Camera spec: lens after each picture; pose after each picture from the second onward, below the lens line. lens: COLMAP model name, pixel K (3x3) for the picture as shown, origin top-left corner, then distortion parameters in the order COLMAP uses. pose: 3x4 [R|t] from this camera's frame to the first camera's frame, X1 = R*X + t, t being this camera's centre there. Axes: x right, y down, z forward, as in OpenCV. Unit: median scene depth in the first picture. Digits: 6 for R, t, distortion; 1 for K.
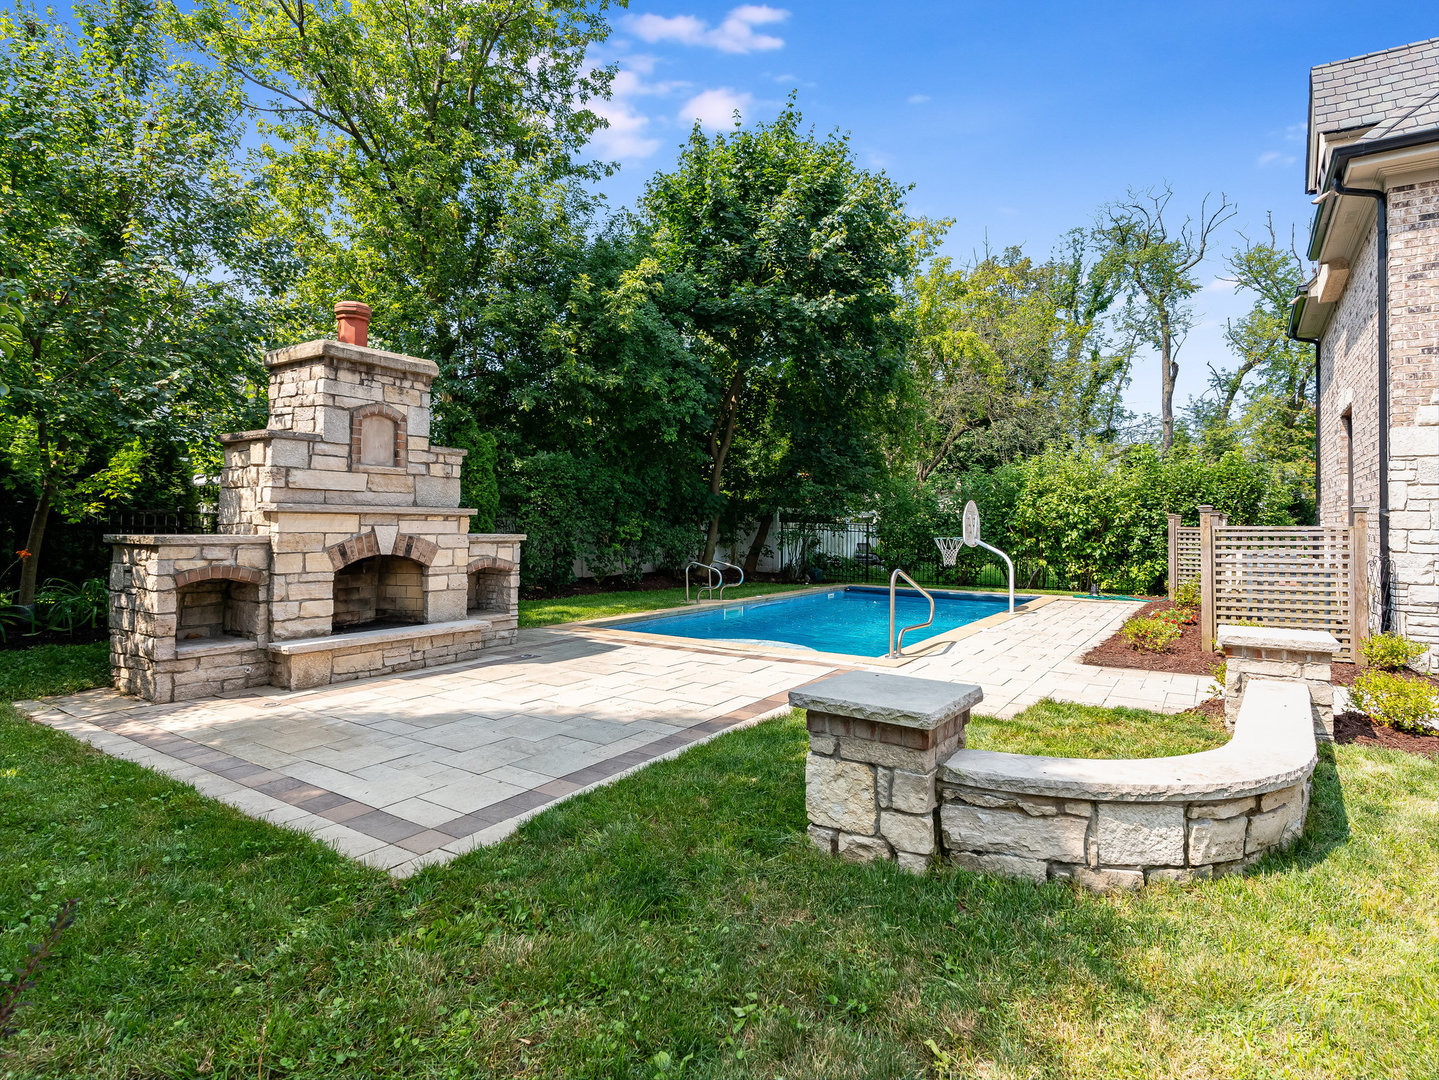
lens RADIAL K [[772.6, 0, 704.3], [0, 772.6, 510.2], [0, 0, 1]] dist [-0.006665, 0.002744]
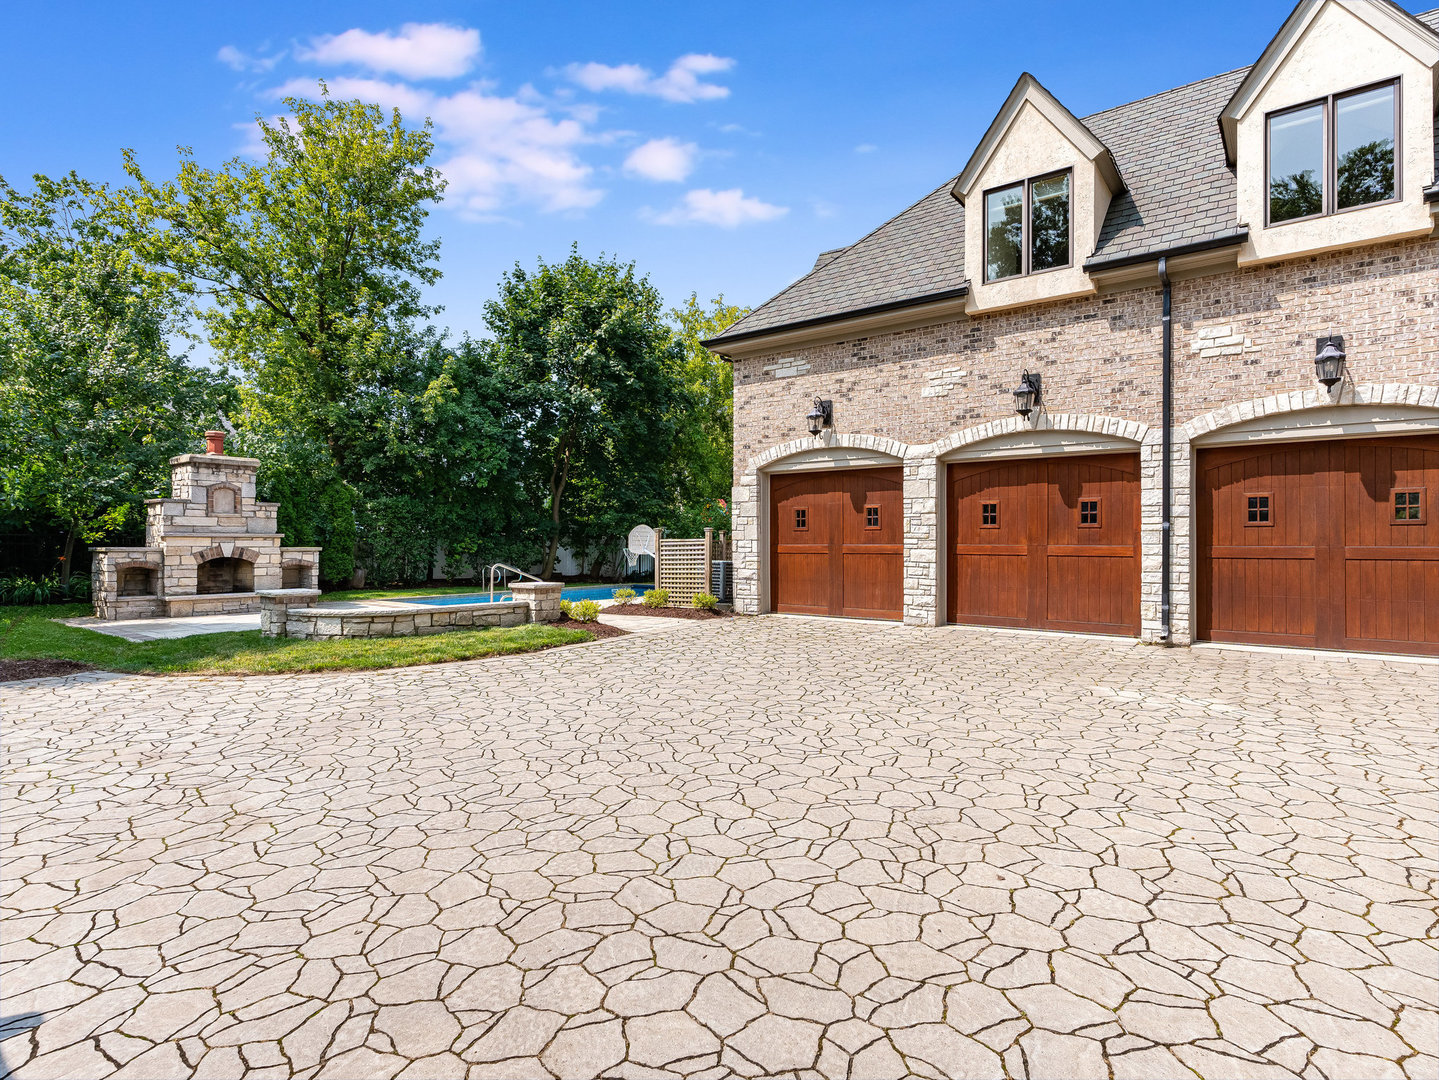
lens RADIAL K [[772.6, 0, 721.4], [0, 772.6, 544.2], [0, 0, 1]] dist [-0.006665, 0.002744]
pose [[0.998105, -0.008809, -0.060892, 1.030317], [0.010000, 0.999764, 0.019277, -0.002589], [0.060708, -0.019849, 0.997958, -0.968184]]
